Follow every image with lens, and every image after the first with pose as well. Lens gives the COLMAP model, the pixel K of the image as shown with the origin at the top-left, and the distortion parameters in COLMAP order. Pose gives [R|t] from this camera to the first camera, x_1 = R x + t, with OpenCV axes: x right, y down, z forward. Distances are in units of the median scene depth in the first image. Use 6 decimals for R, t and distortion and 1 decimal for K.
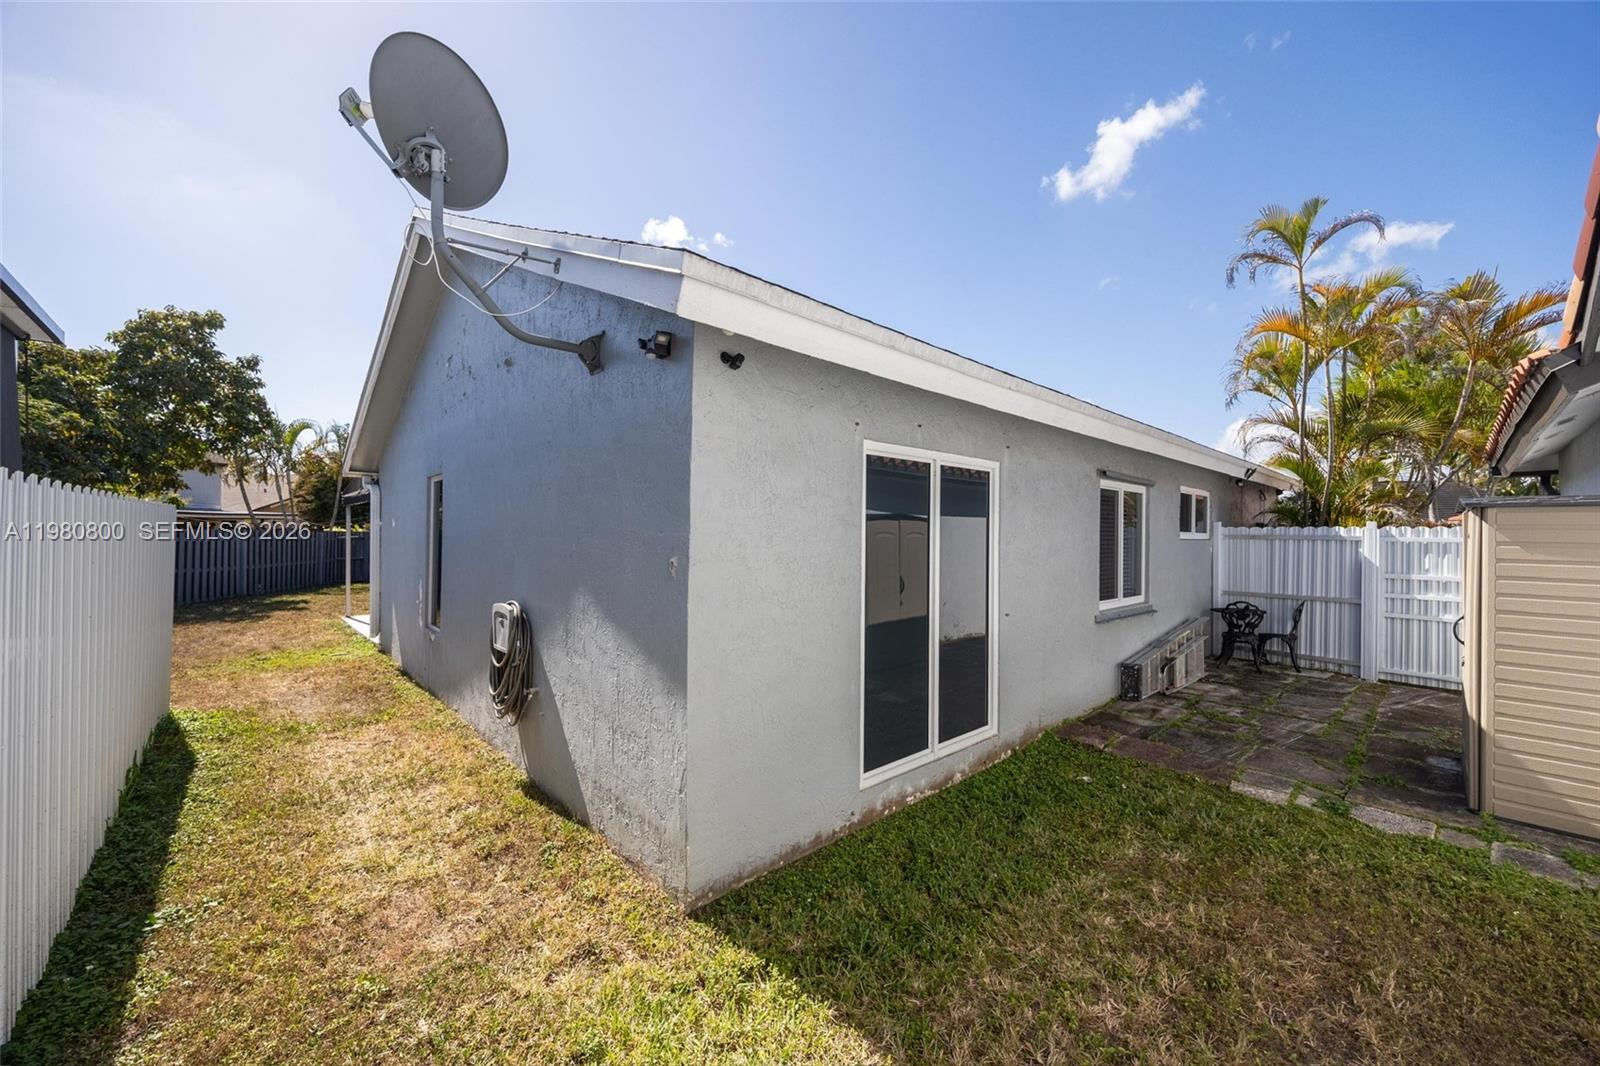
lens RADIAL K [[611.5, 0, 804.0], [0, 611.5, 532.7], [0, 0, 1]] dist [-0.003167, 0.000824]
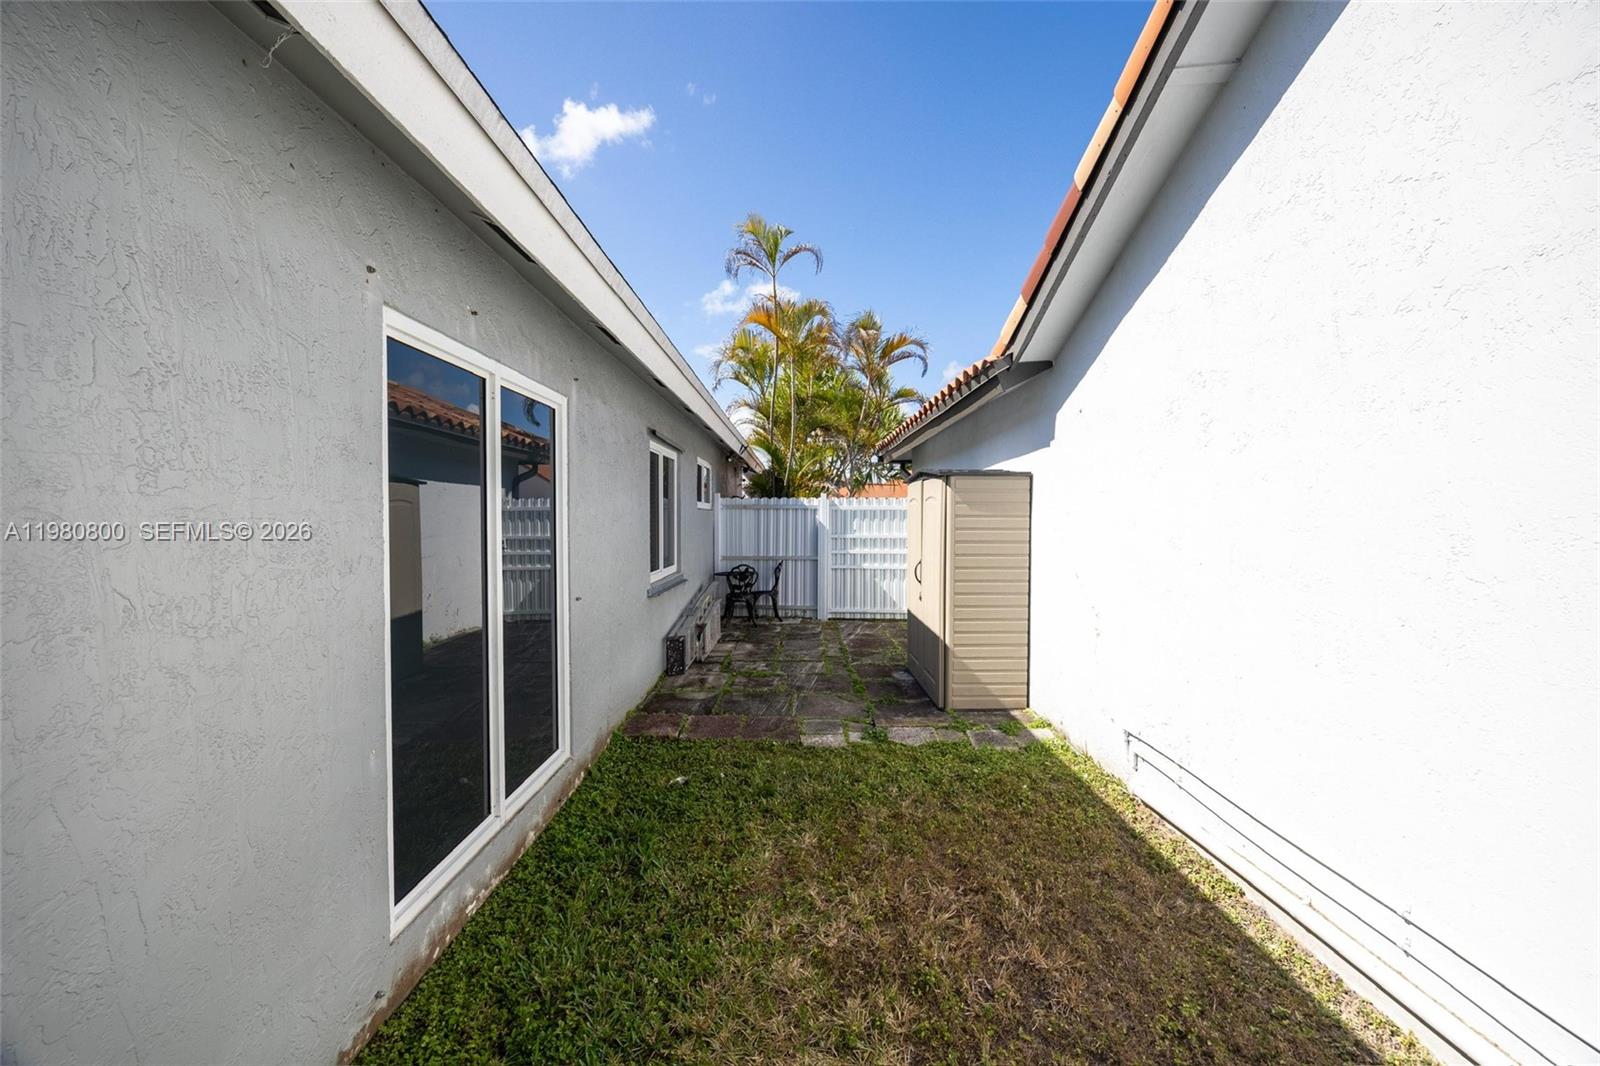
lens RADIAL K [[611.5, 0, 801.8], [0, 611.5, 523.5], [0, 0, 1]] dist [-0.003167, 0.000824]
pose [[0.673796, -0.018474, 0.738686, -0.044511], [0.005372, 0.999783, 0.020104, 0.026179], [-0.738898, -0.009578, 0.673750, 0.276591]]
